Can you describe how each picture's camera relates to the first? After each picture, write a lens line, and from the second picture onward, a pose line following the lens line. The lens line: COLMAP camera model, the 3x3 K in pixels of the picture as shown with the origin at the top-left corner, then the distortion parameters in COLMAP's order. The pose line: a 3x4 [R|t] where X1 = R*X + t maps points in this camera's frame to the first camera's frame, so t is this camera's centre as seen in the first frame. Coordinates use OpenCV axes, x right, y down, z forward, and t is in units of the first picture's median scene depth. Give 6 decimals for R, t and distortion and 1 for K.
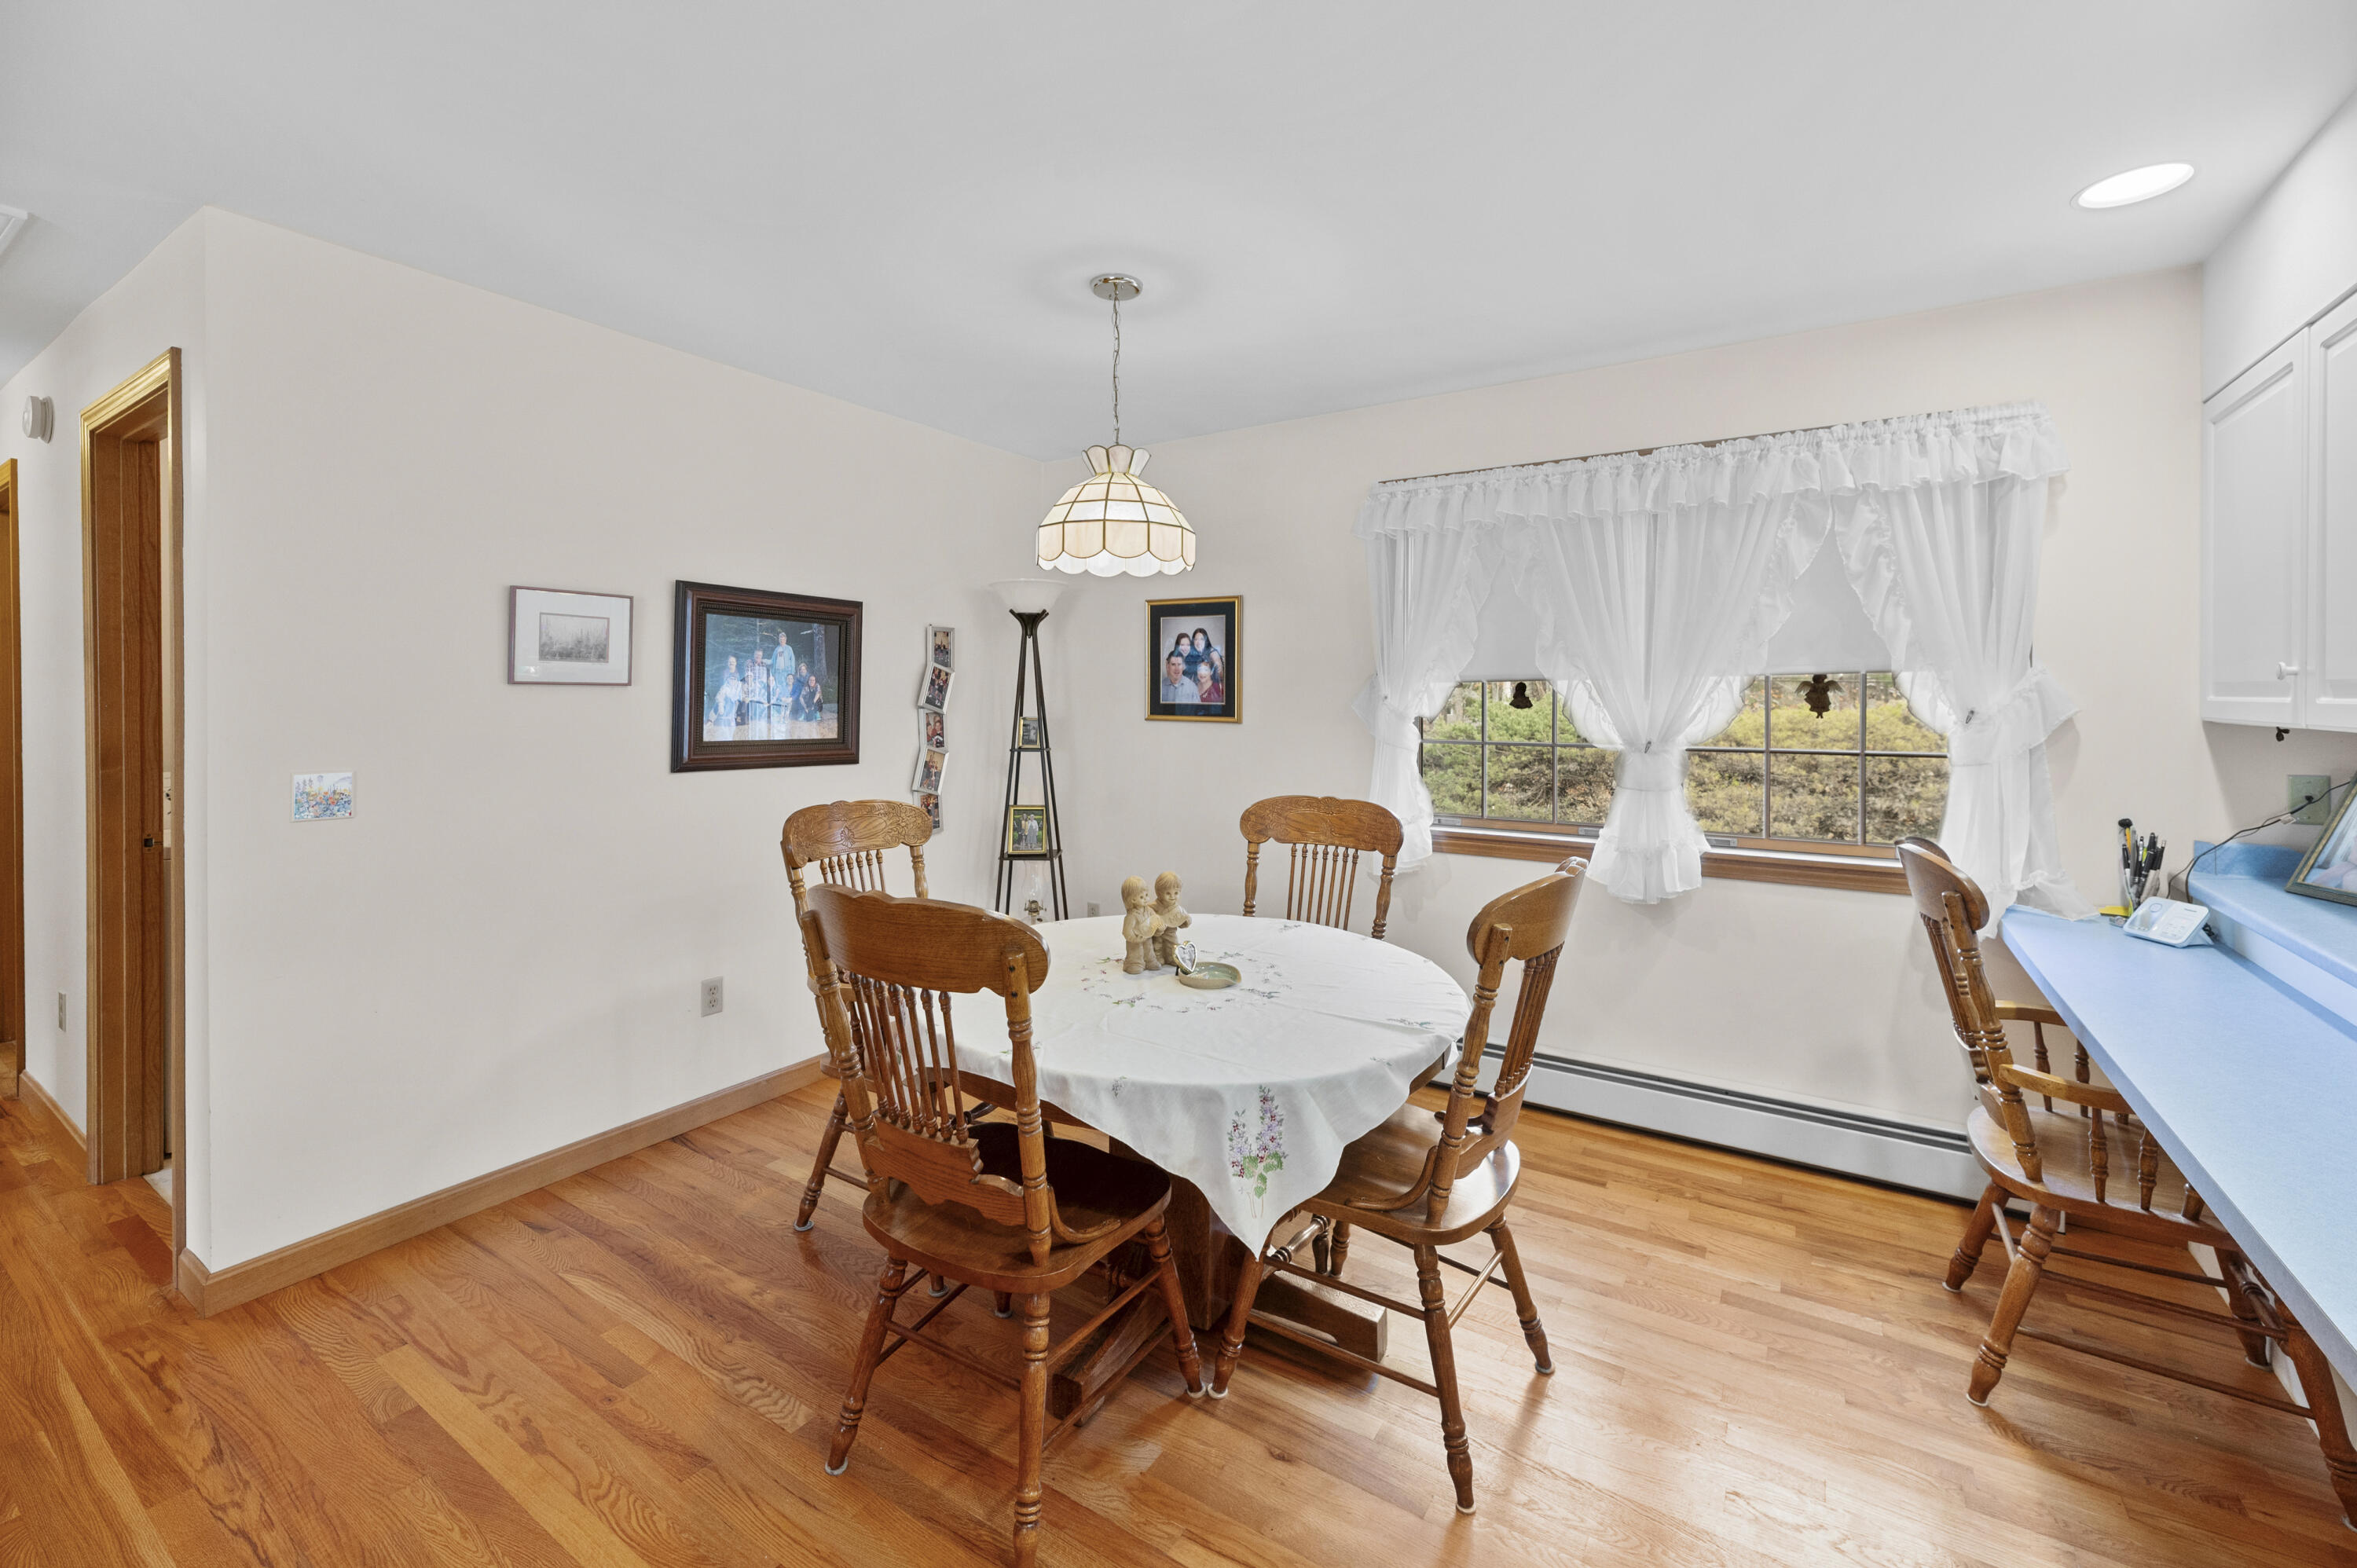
lens RADIAL K [[977.1, 0, 1170.9], [0, 977.1, 690.4], [0, 0, 1]] dist [0.001585, 0.000229]
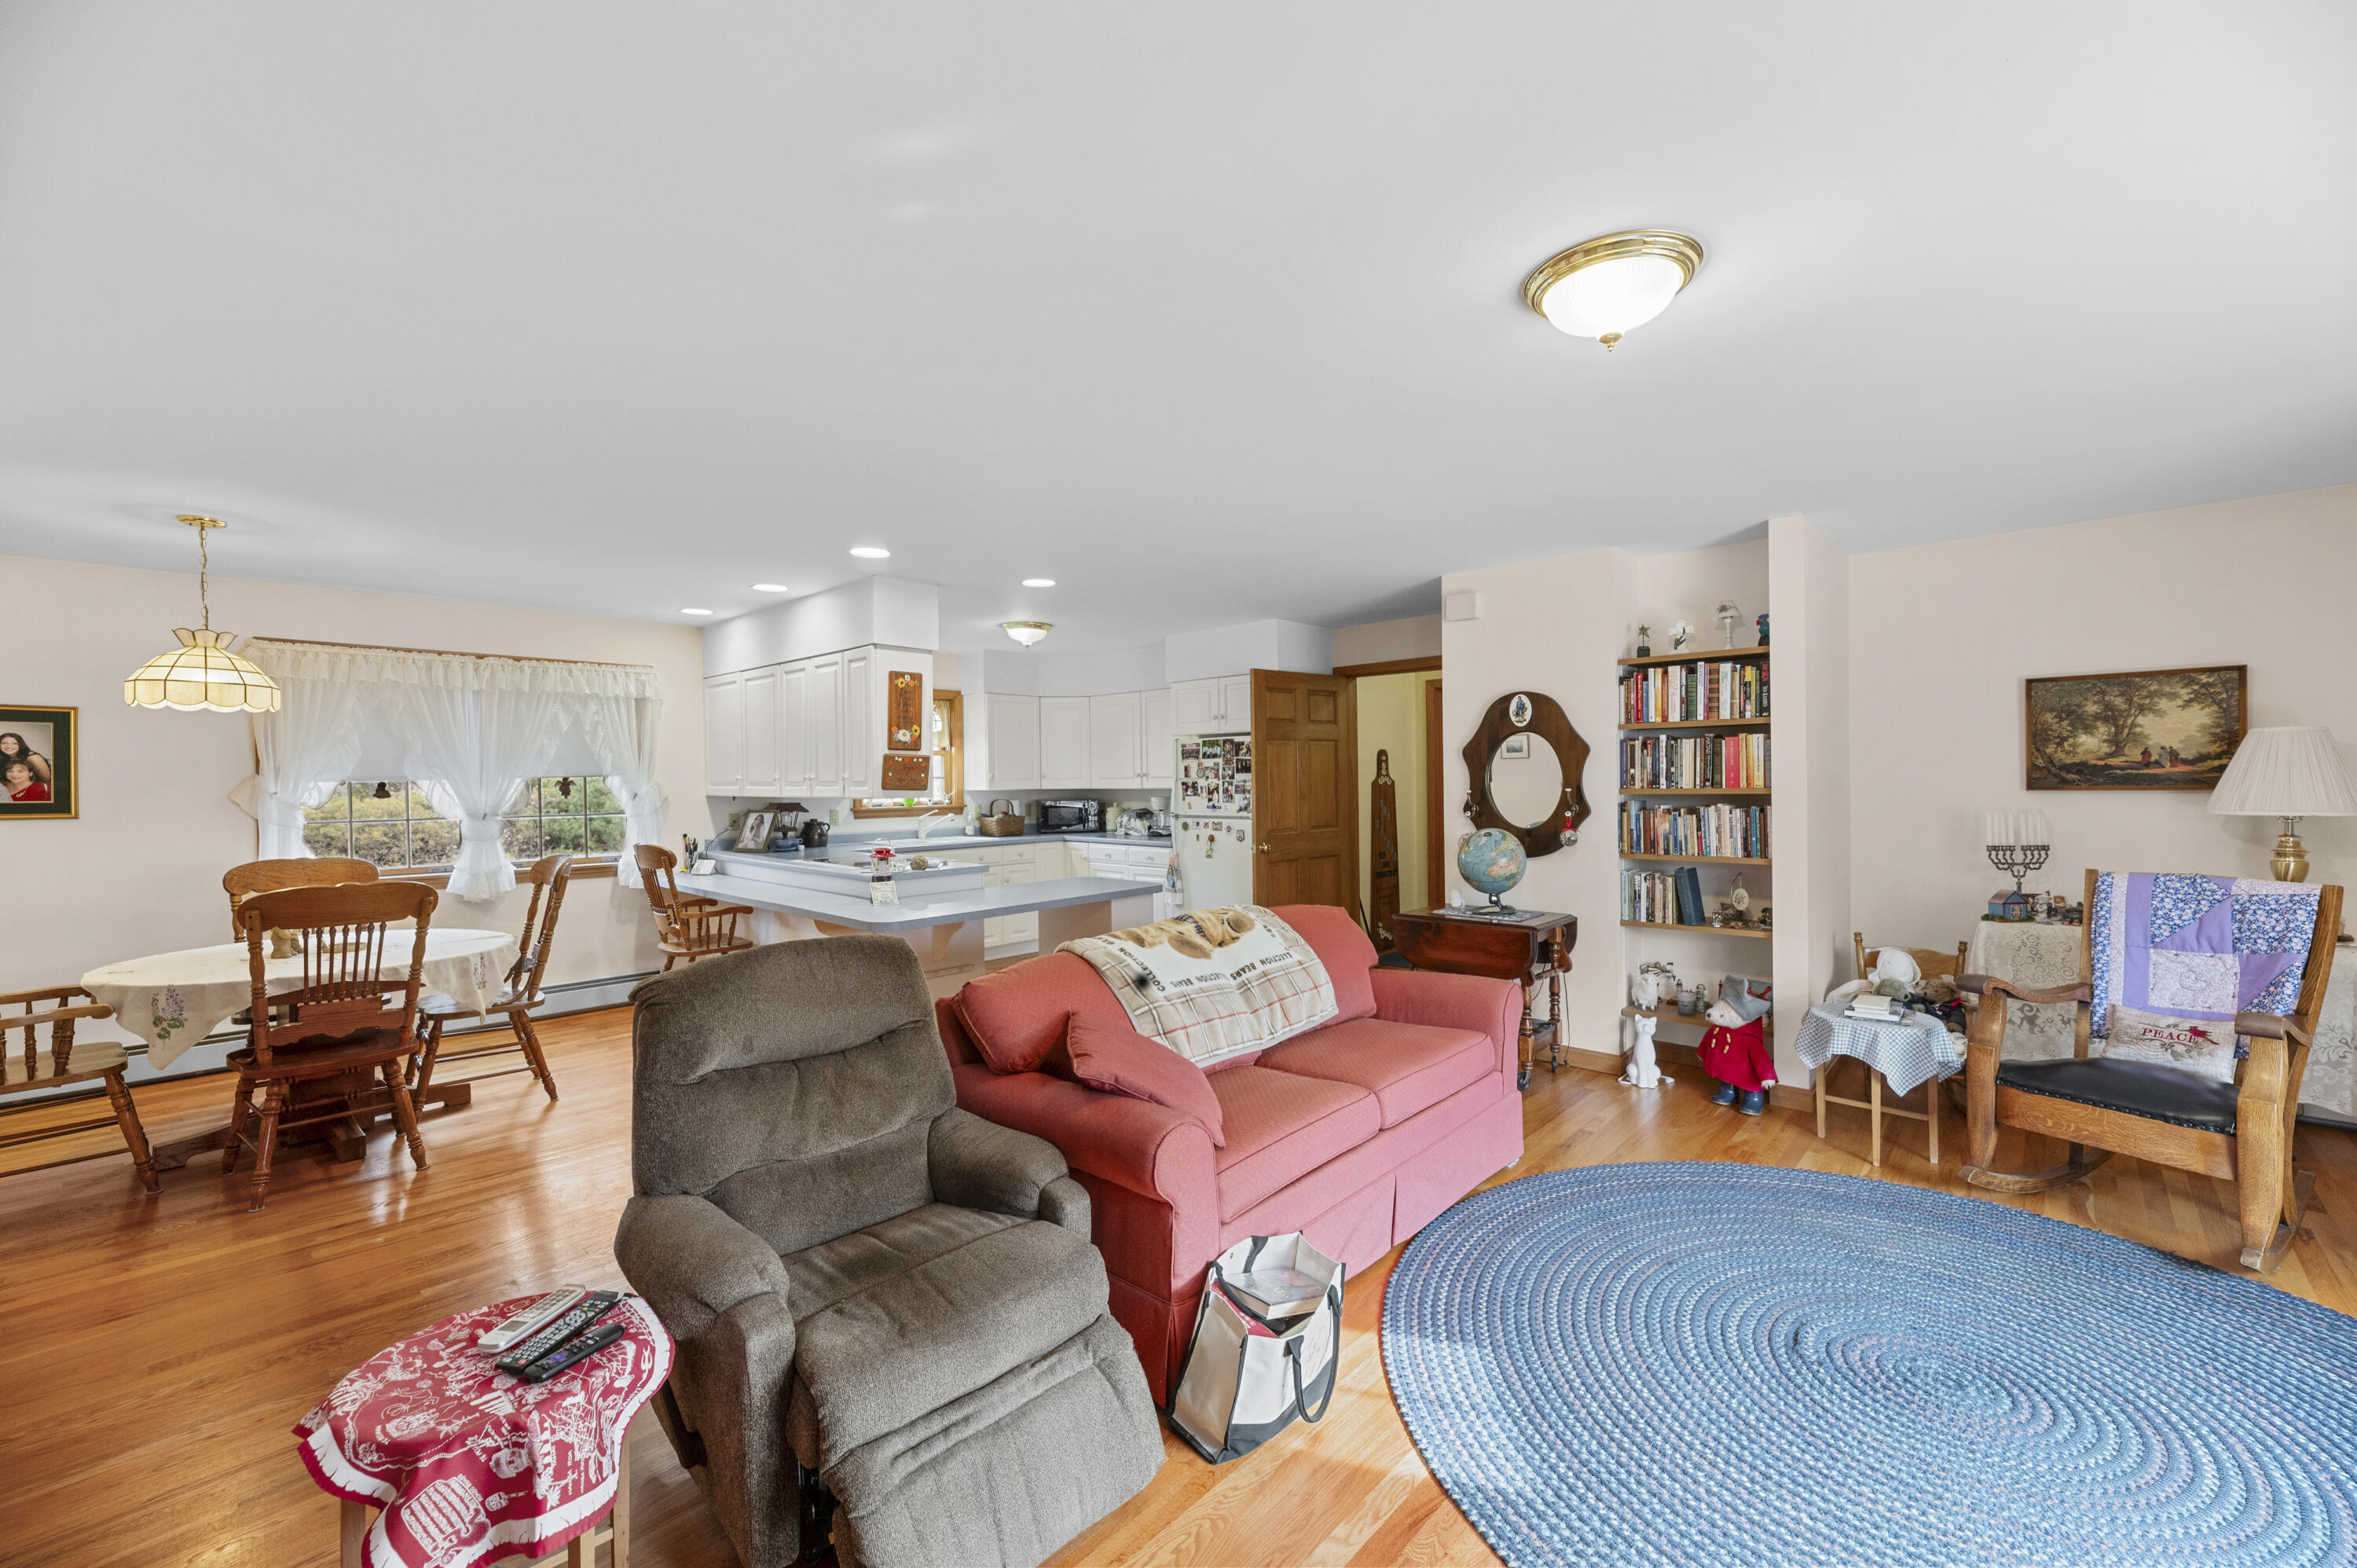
lens RADIAL K [[918.6, 0, 1178.5], [0, 918.6, 784.0], [0, 0, 1]] dist [0.000143, 0.000103]
pose [[0.173114, -0.008415, 0.984866, -1.095803], [0.004480, 0.999960, 0.007757, -0.014325], [-0.984892, 0.003069, 0.173145, -0.654983]]
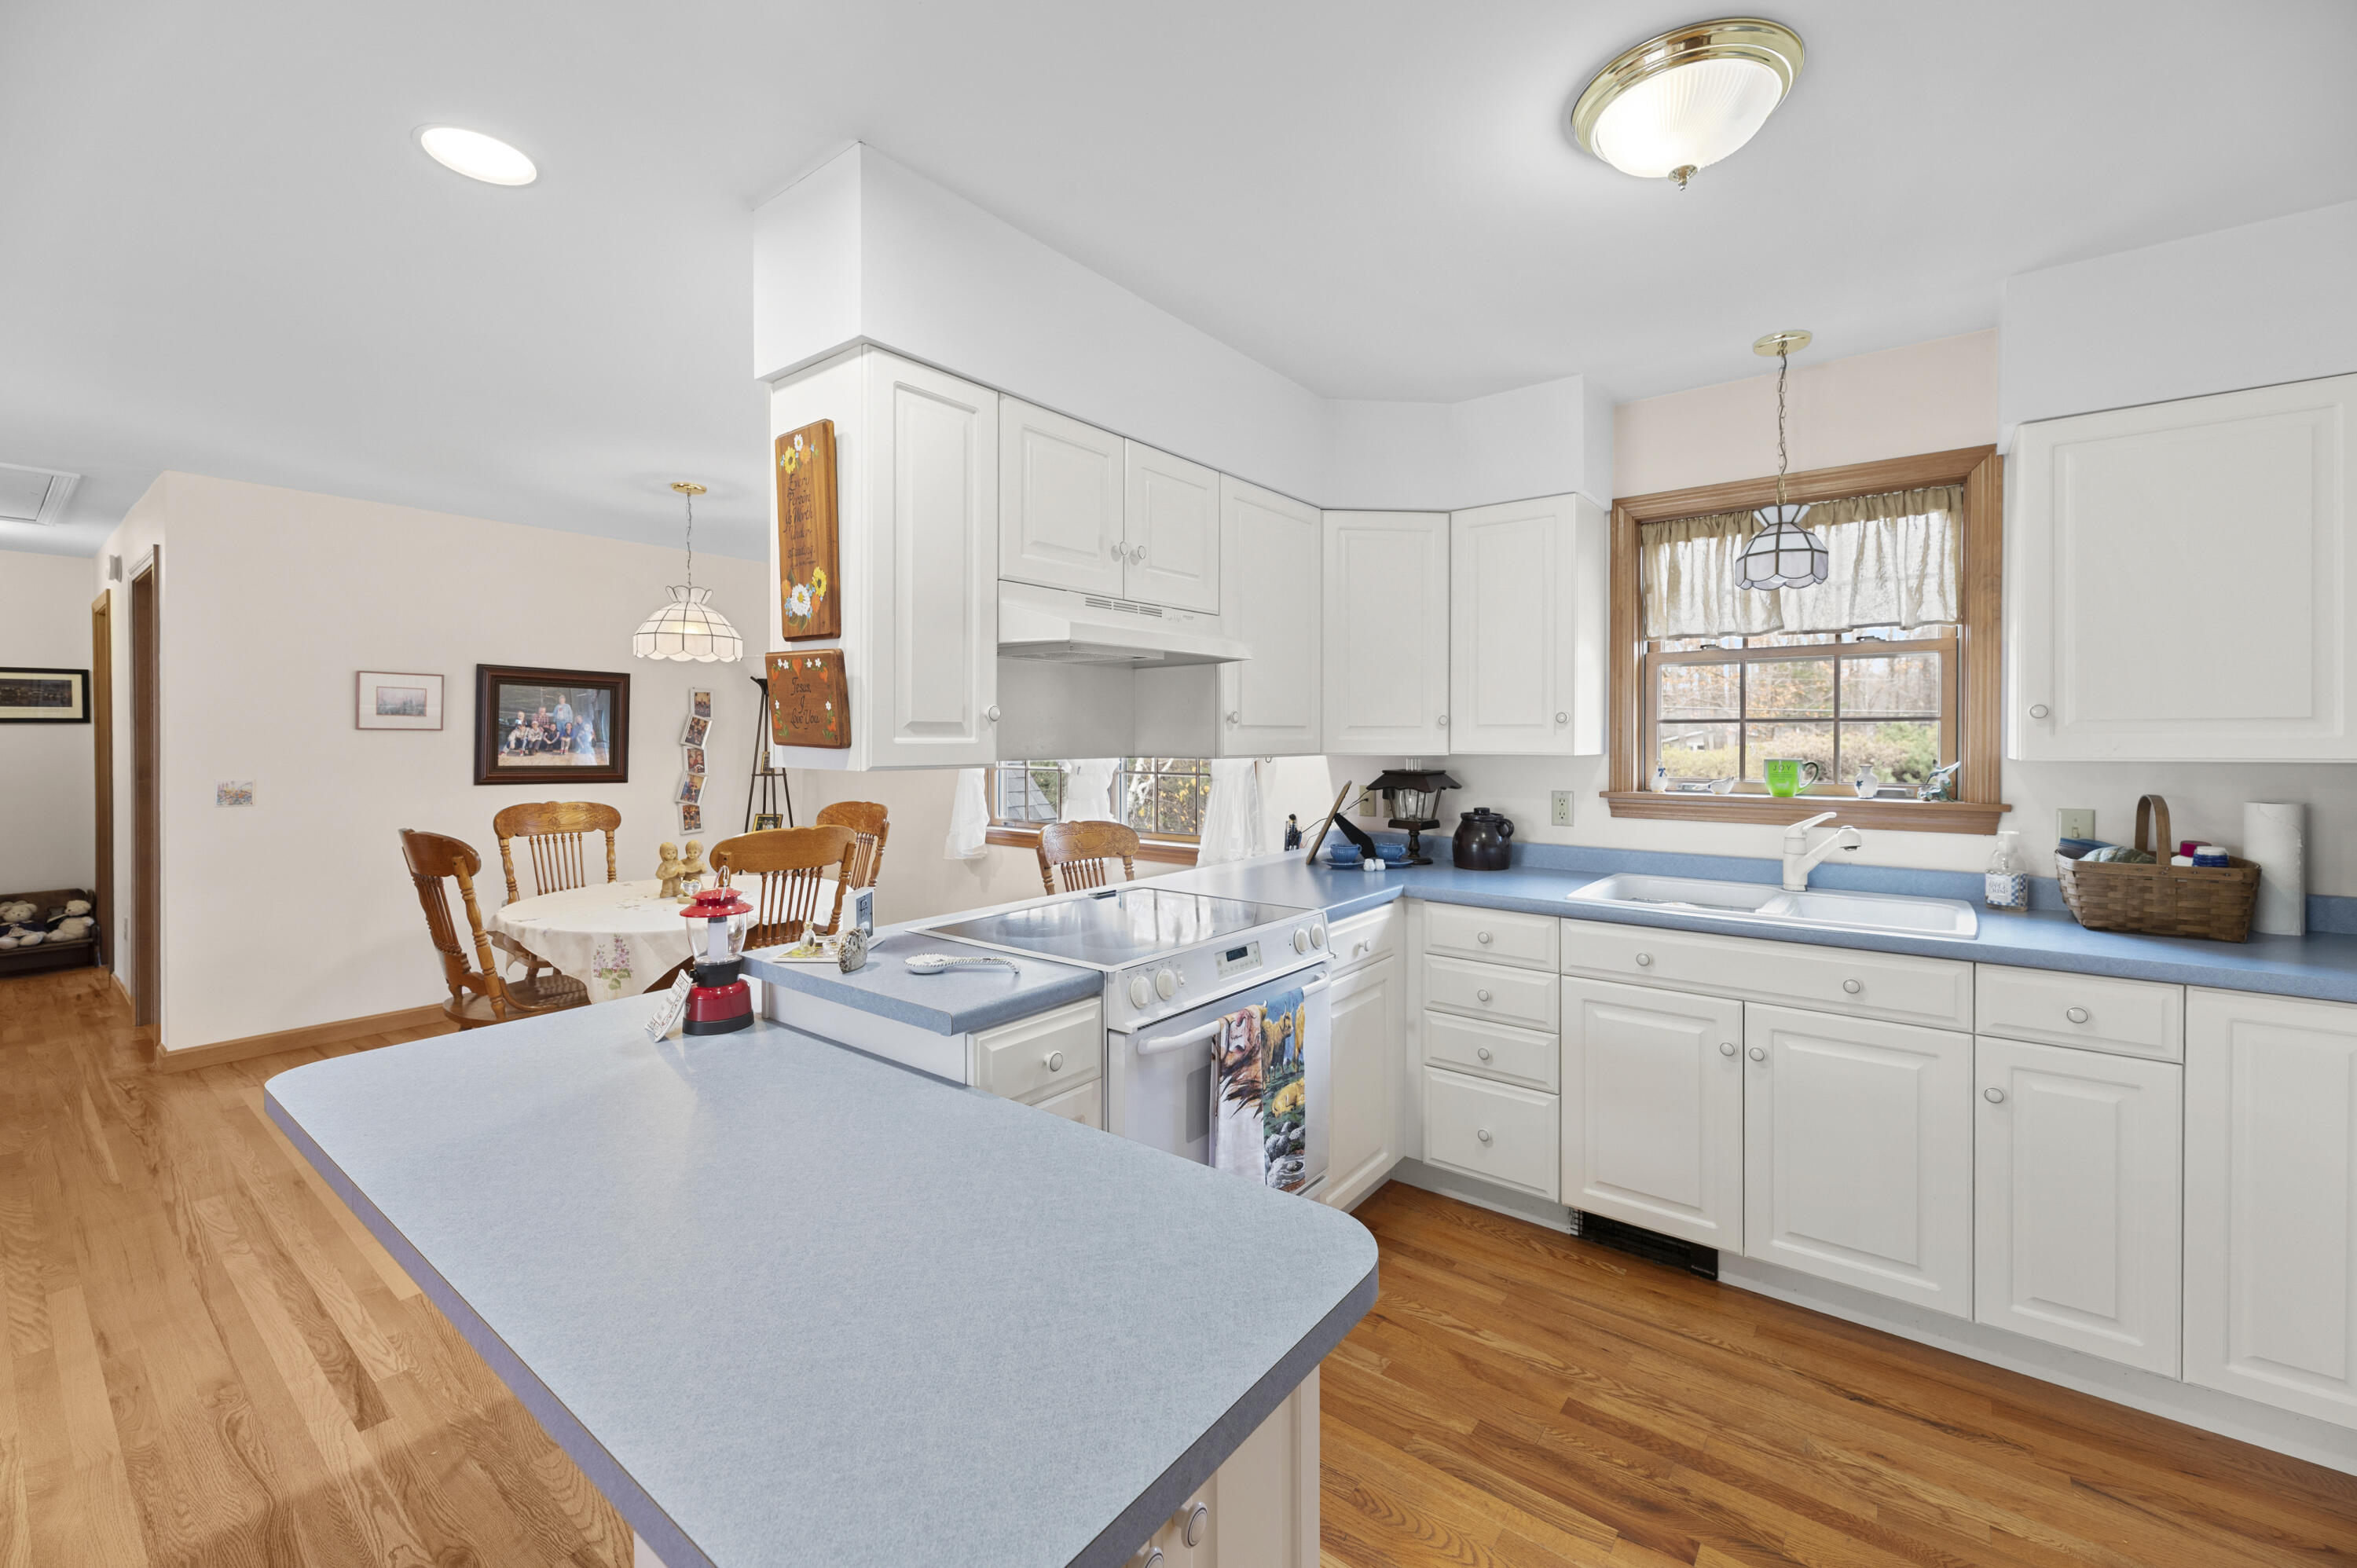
lens RADIAL K [[961.8, 0, 1191.7], [0, 961.8, 728.9], [0, 0, 1]] dist [0.000129, 0.000050]
pose [[0.996893, -0.000200, -0.078763, 0.831629], [-0.000118, 0.999992, -0.004024, -0.001032], [0.078763, 0.004020, 0.996885, -0.500931]]
